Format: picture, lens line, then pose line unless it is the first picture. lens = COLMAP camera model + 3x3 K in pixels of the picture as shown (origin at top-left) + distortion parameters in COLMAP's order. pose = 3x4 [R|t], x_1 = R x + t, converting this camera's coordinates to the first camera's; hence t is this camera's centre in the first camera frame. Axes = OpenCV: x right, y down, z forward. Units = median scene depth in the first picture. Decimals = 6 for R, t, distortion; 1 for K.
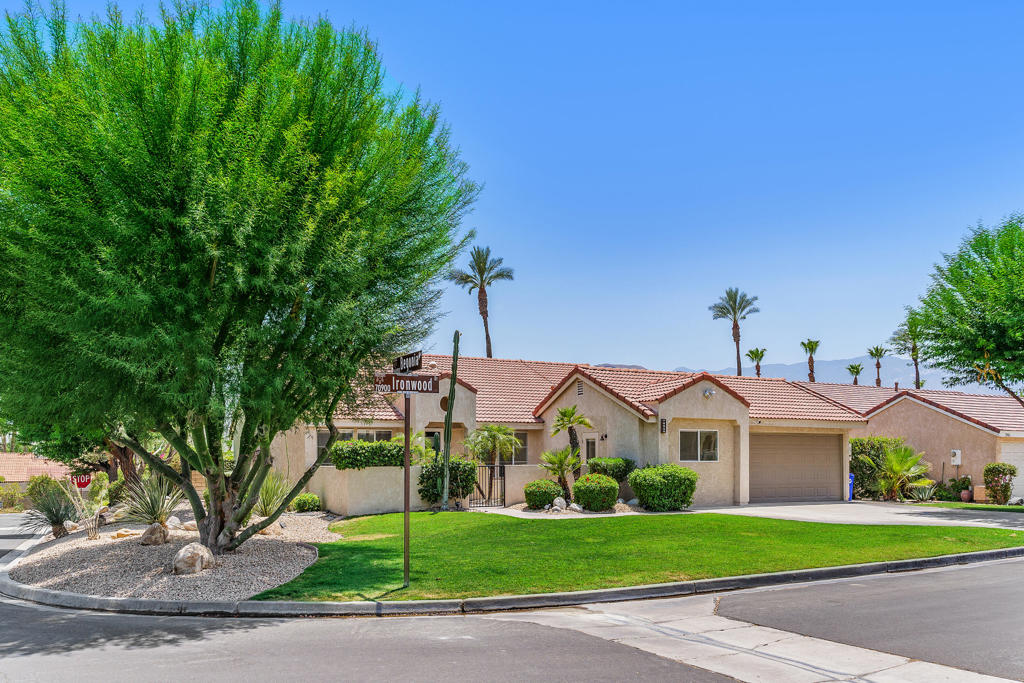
lens RADIAL K [[766.4, 0, 512.0], [0, 766.4, 341.5], [0, 0, 1]] dist [0.002841, 0.000796]
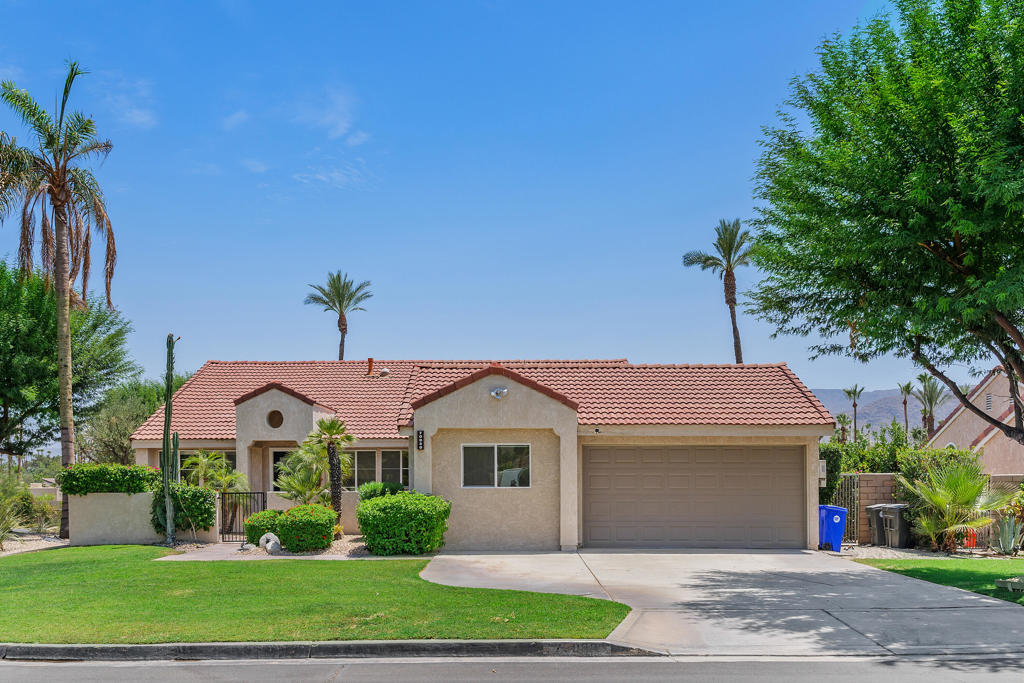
lens RADIAL K [[870.6, 0, 512.0], [0, 870.6, 341.5], [0, 0, 1]] dist [-0.003386, -0.000988]
pose [[0.880950, -0.074949, -0.467237, 0.645119], [0.071982, 0.997112, -0.024229, 0.039982], [0.467704, -0.012288, 0.883800, 0.283497]]
